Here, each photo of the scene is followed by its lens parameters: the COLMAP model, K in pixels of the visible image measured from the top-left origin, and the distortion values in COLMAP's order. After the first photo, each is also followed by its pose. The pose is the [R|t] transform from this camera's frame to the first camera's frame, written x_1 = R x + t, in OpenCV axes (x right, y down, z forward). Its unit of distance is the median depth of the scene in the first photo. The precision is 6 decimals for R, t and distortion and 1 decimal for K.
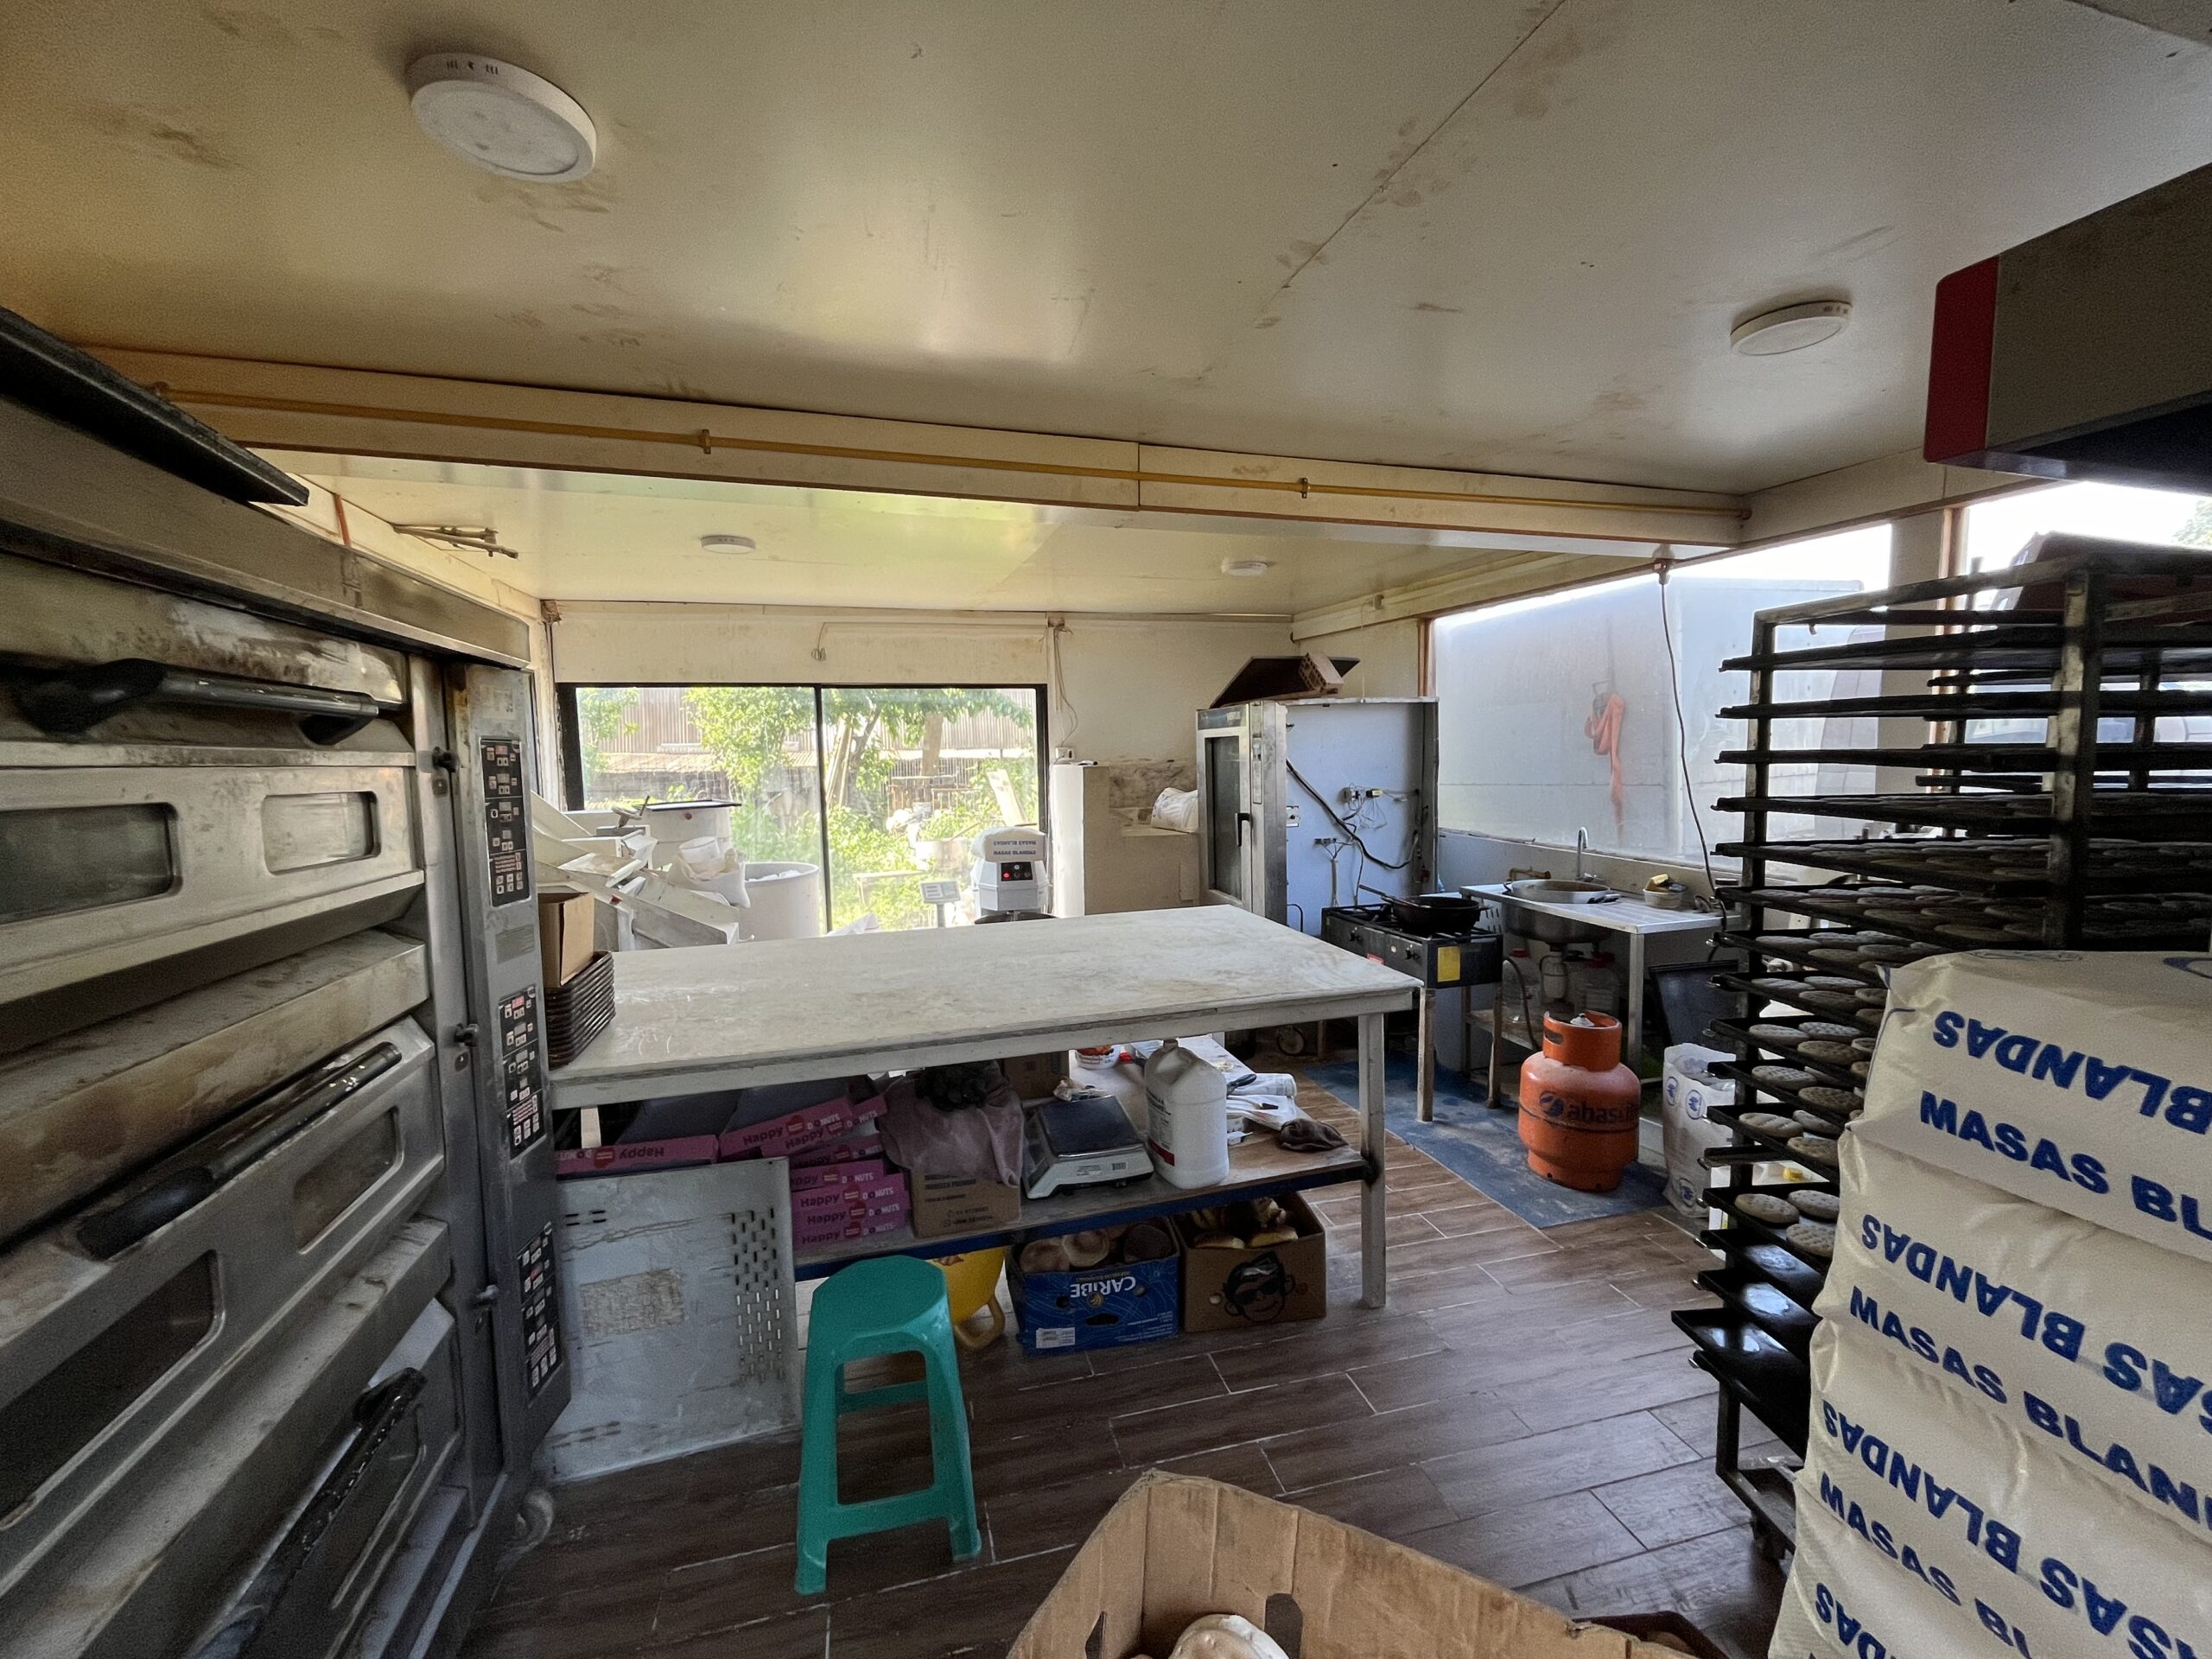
lens RADIAL K [[899.4, 0, 1100.5], [0, 899.4, 827.3], [0, 0, 1]] dist [-0.001796, -0.000140]
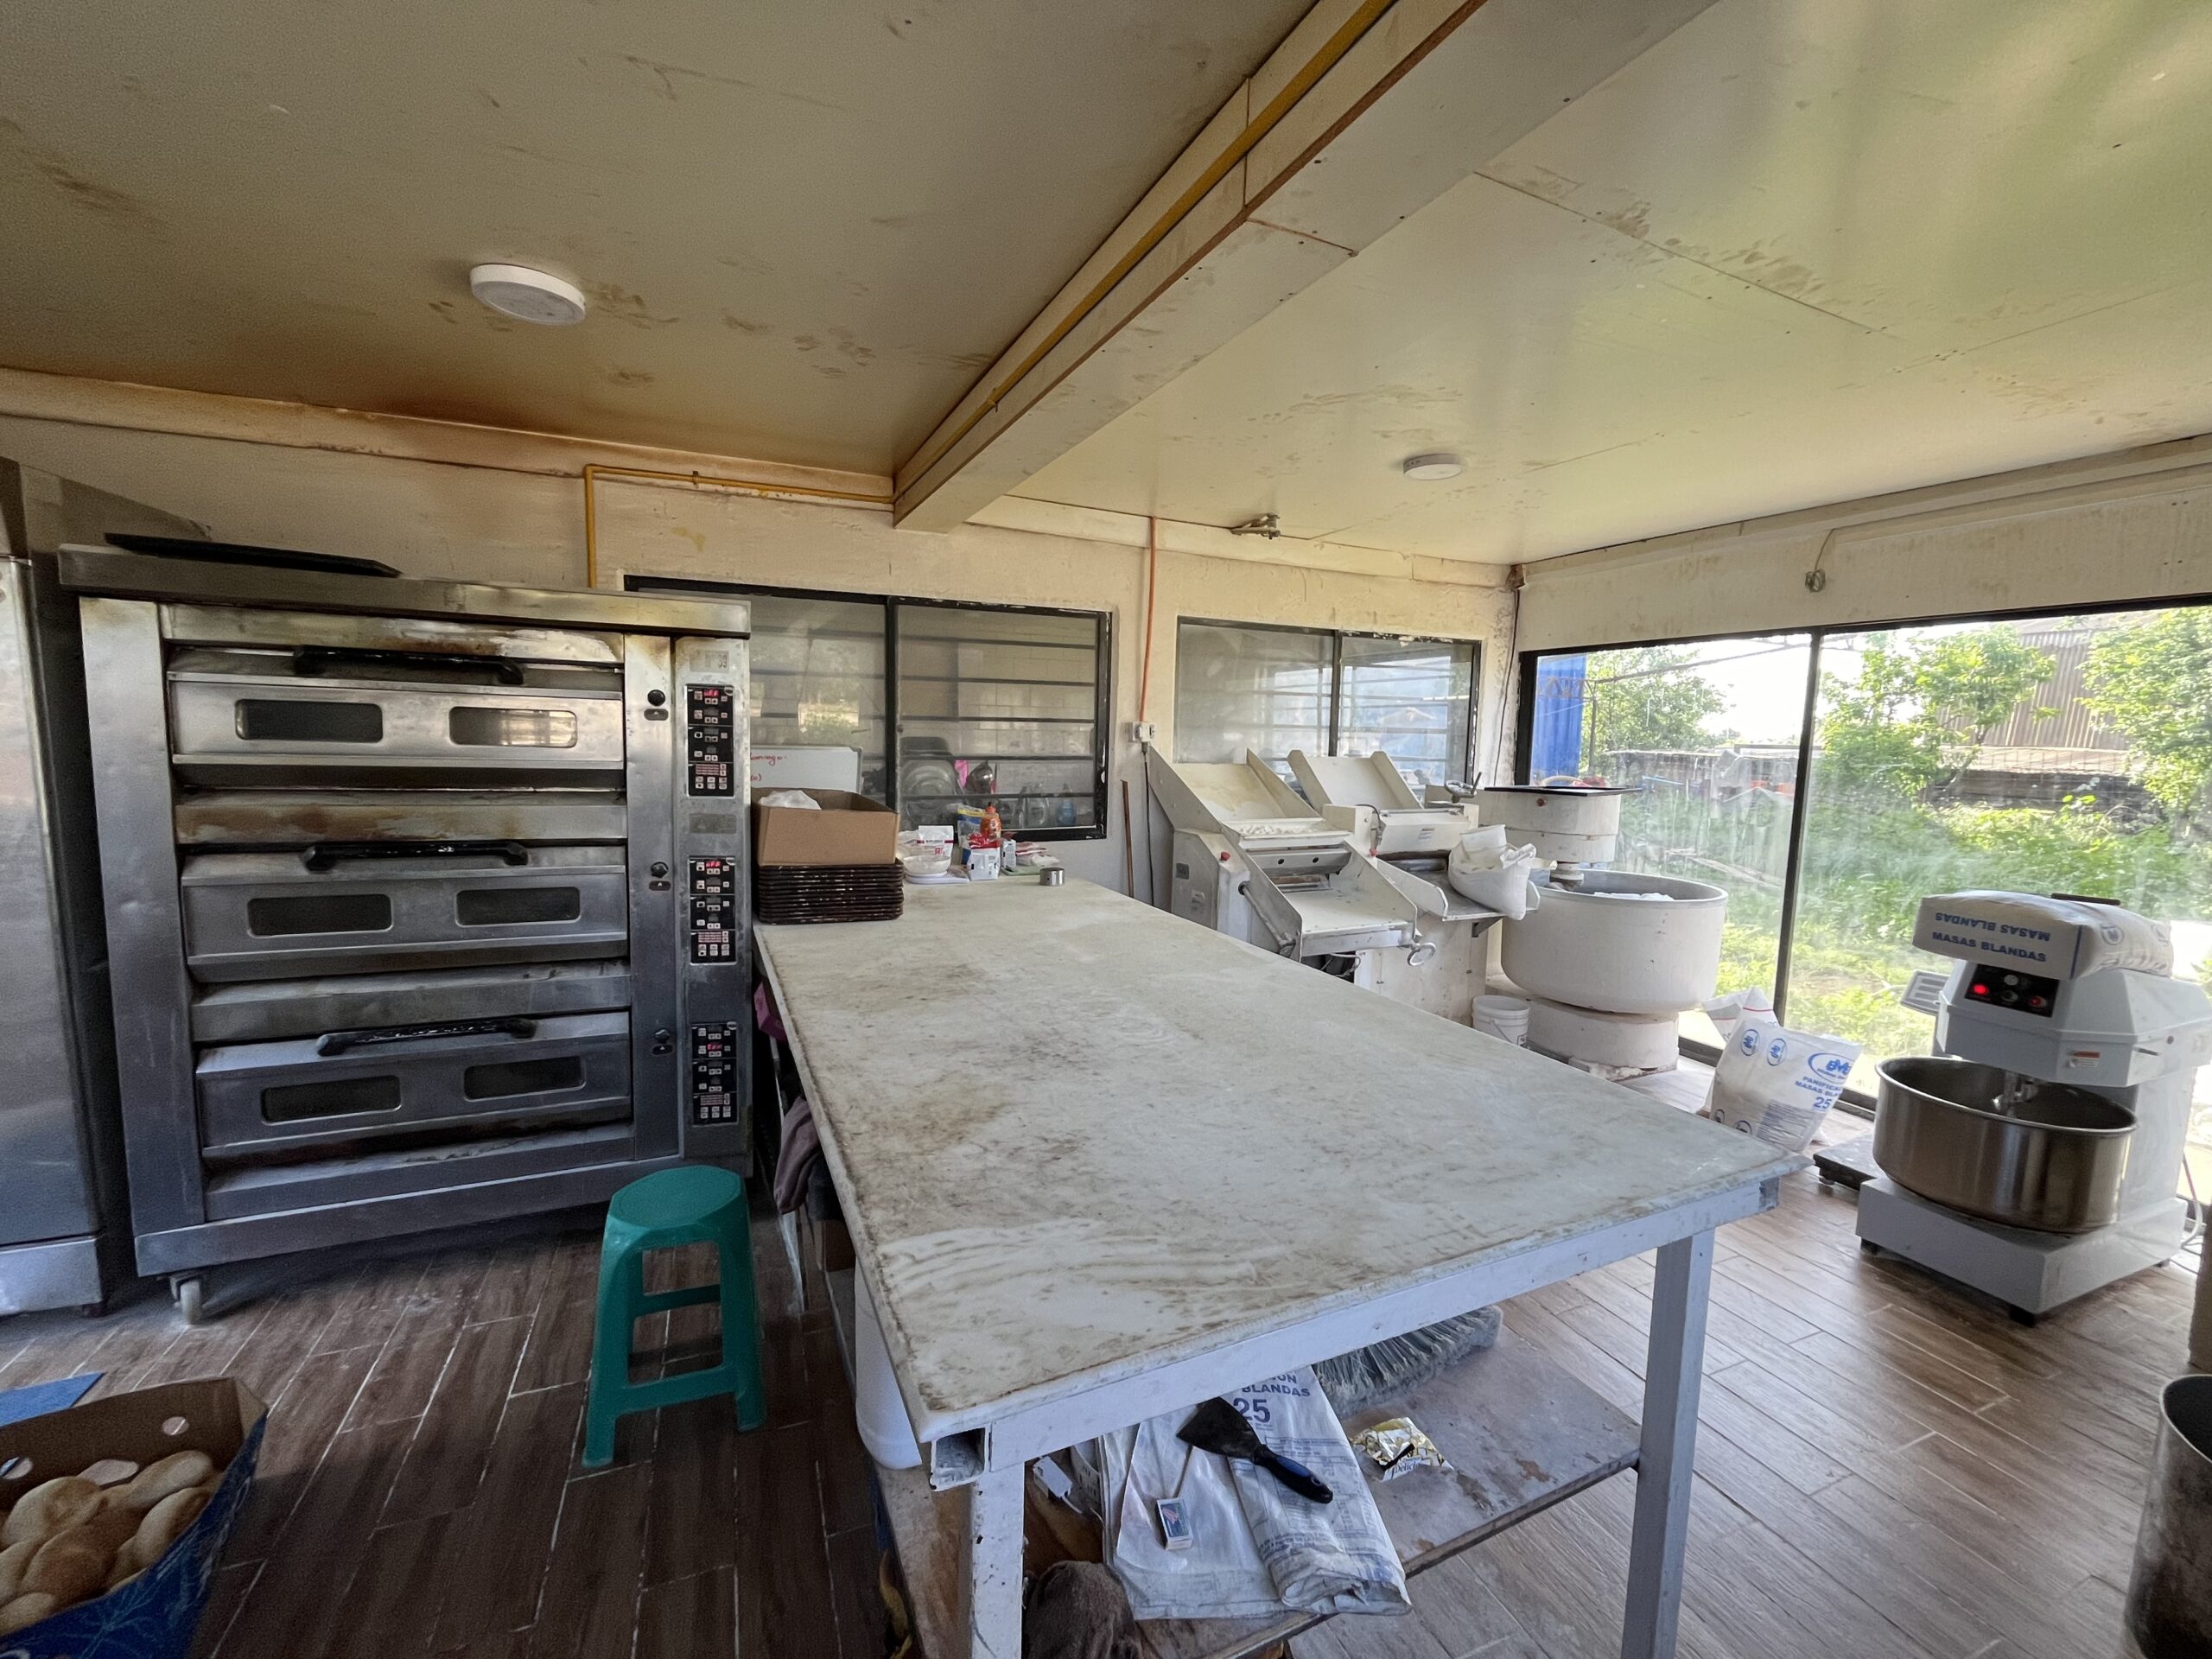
lens RADIAL K [[899.4, 0, 1104.3], [0, 899.4, 826.9], [0, 0, 1]] dist [-0.001796, -0.000140]
pose [[0.151563, 0.123047, -0.980759, 0.591679], [-0.113319, 0.987843, 0.106424, -0.064269], [0.981930, 0.095009, 0.163664, 0.916752]]
